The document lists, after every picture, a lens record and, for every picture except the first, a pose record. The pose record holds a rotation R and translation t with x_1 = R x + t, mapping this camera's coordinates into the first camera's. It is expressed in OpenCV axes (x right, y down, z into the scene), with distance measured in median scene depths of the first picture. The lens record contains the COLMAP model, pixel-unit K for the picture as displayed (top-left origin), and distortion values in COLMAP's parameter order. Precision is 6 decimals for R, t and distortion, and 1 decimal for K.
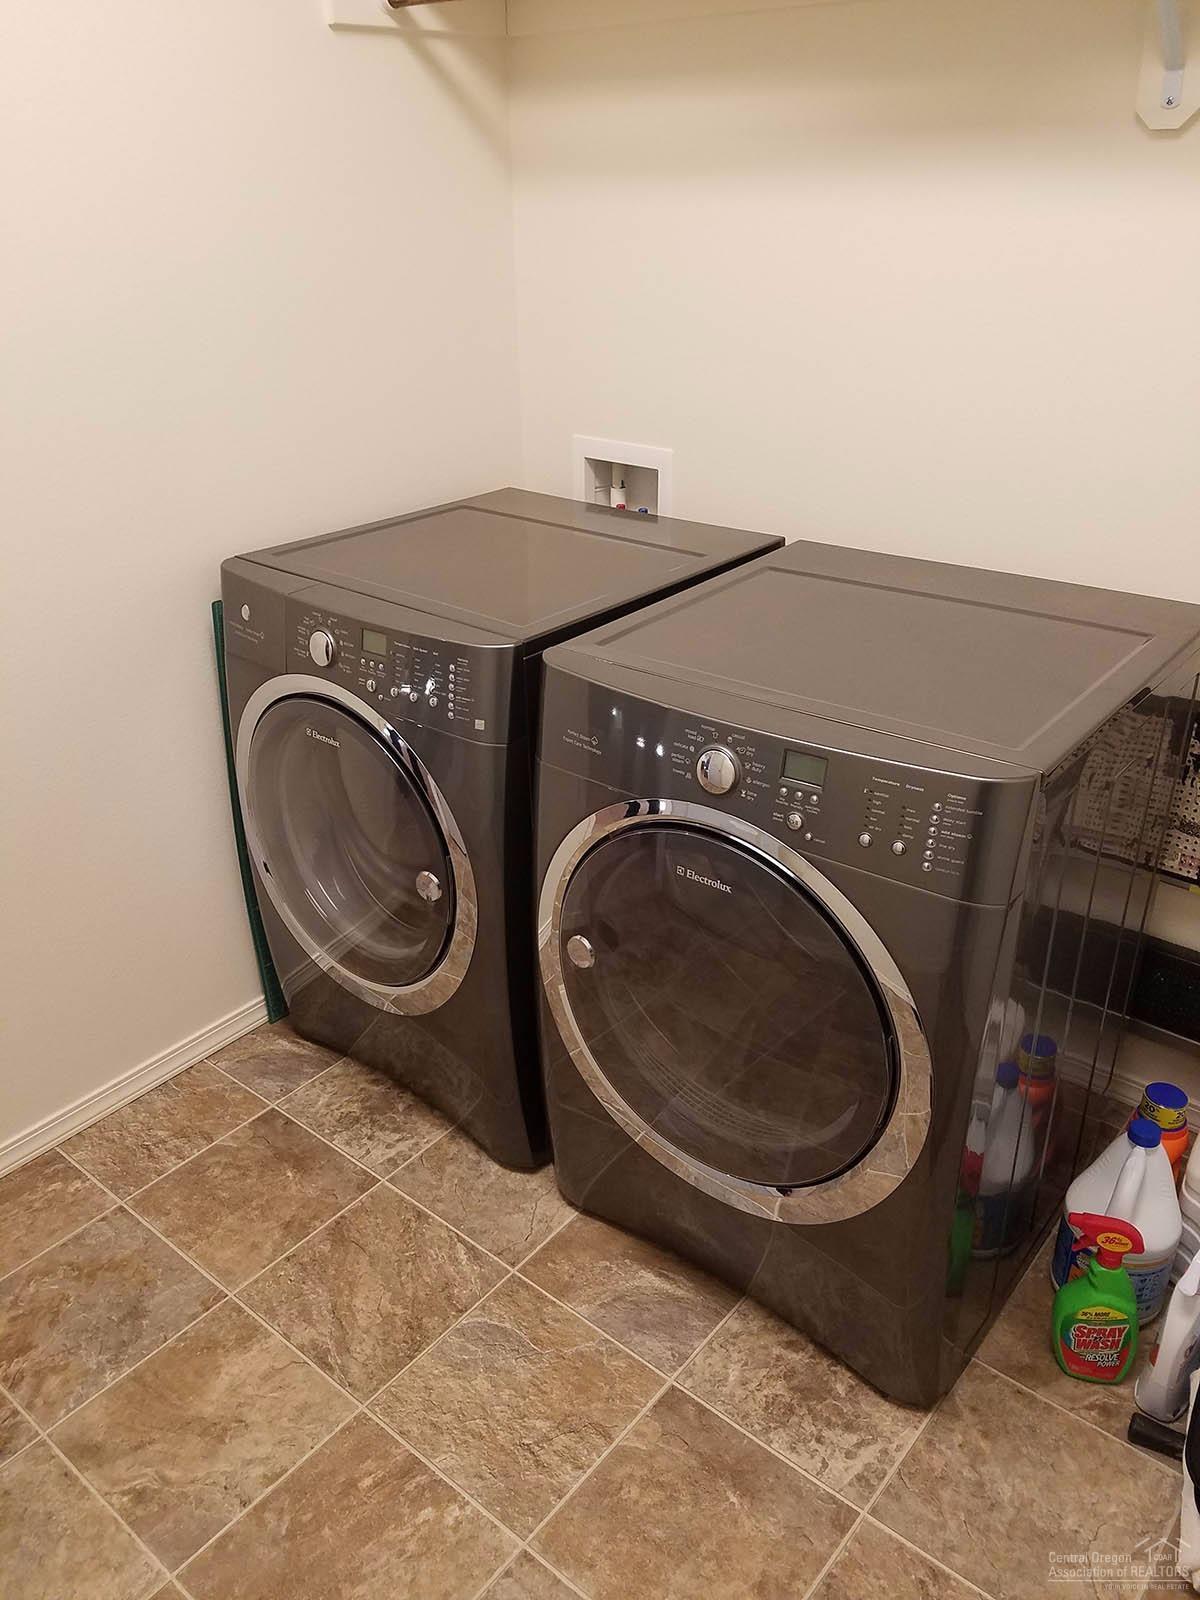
lens RADIAL K [[1263.8, 0, 600.0], [0, 1263.8, 800.0], [0, 0, 1]] dist [0.009964, -0.004836]
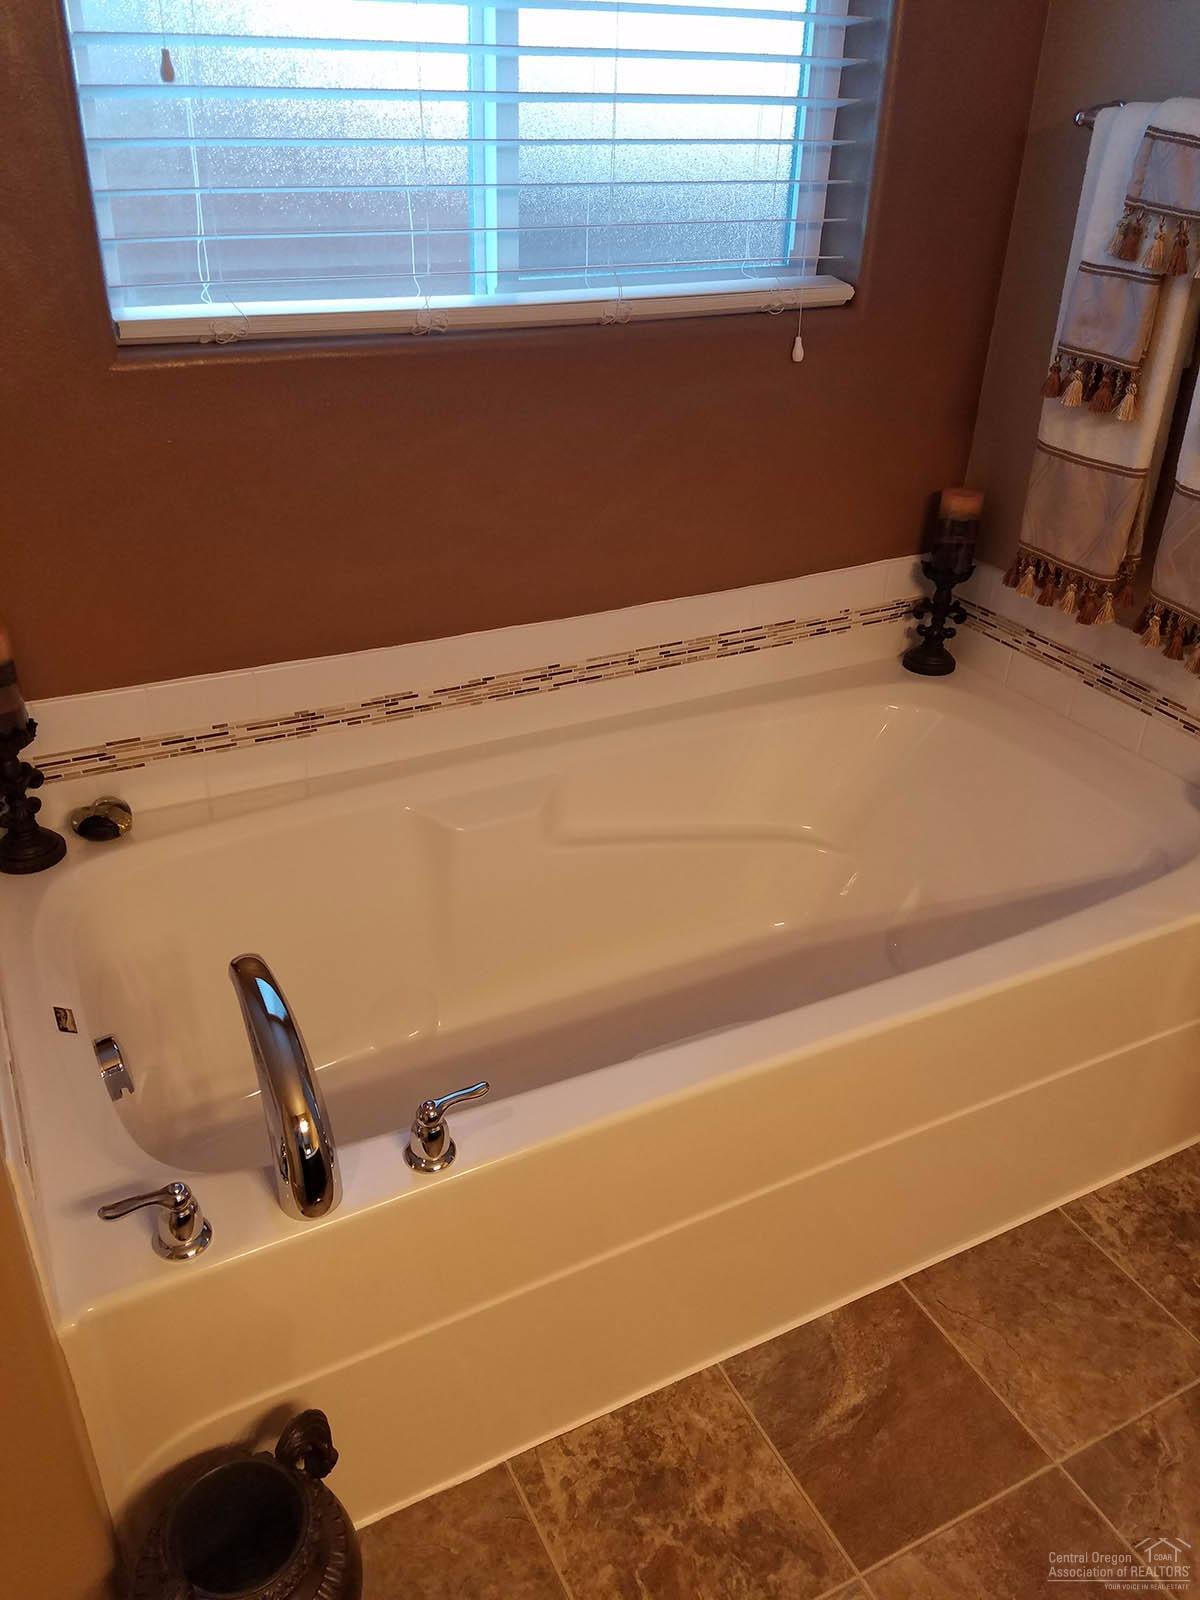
lens RADIAL K [[1301.2, 0, 600.0], [0, 1301.2, 800.0], [0, 0, 1]] dist [0.170891, -0.119423]
pose [[-0.375970, 0.472991, -0.796822, 0.669663], [-0.442271, 0.664048, 0.602857, -0.378626], [0.814274, 0.579067, -0.040472, 0.703124]]
